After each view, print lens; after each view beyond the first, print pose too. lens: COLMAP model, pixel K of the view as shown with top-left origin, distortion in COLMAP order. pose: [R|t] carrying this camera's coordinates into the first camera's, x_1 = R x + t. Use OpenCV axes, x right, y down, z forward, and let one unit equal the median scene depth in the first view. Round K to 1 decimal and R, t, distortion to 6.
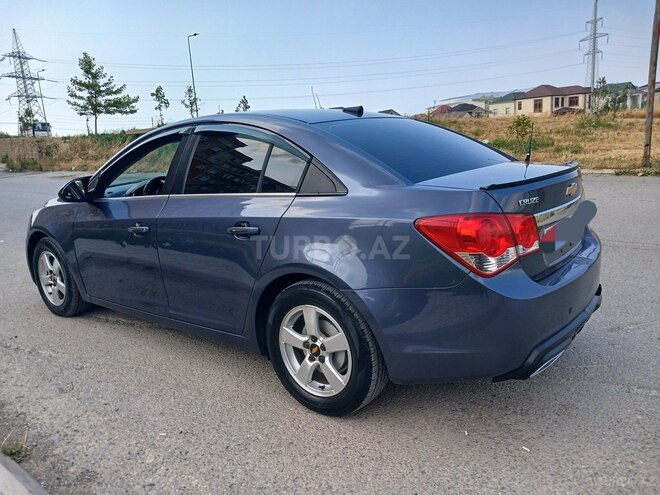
lens RADIAL K [[514.1, 0, 323.6], [0, 514.1, 249.0], [0, 0, 1]] dist [0.004310, 0.002495]
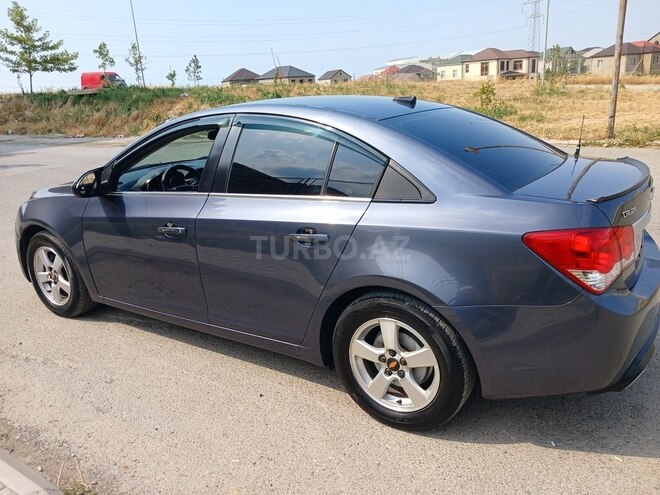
lens RADIAL K [[514.5, 0, 330.0], [0, 514.5, 247.5], [0, 0, 1]] dist [-0.000925, 0.008292]
pose [[0.994208, -0.019142, 0.105757, -0.179392], [0.011829, 0.997522, 0.069355, -0.067631], [-0.106822, -0.067702, 0.991970, 0.063893]]
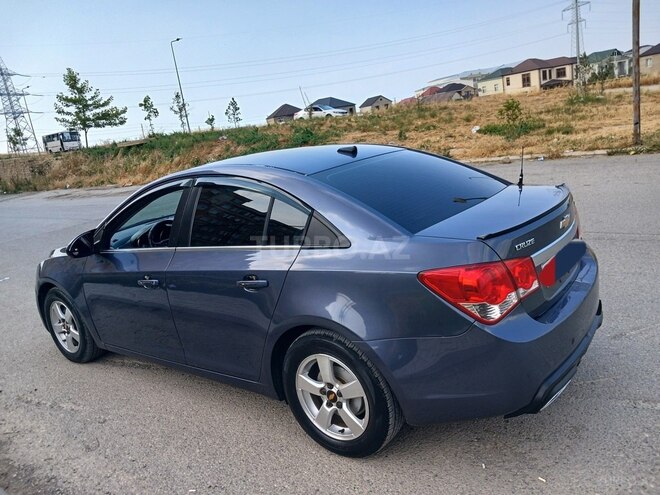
lens RADIAL K [[514.5, 0, 330.0], [0, 514.5, 247.5], [0, 0, 1]] dist [-0.000925, 0.008292]
pose [[0.996269, -0.085845, 0.008908, -0.003164], [0.085719, 0.996226, 0.013620, -0.090392], [-0.010043, -0.012805, 0.999868, -0.024288]]
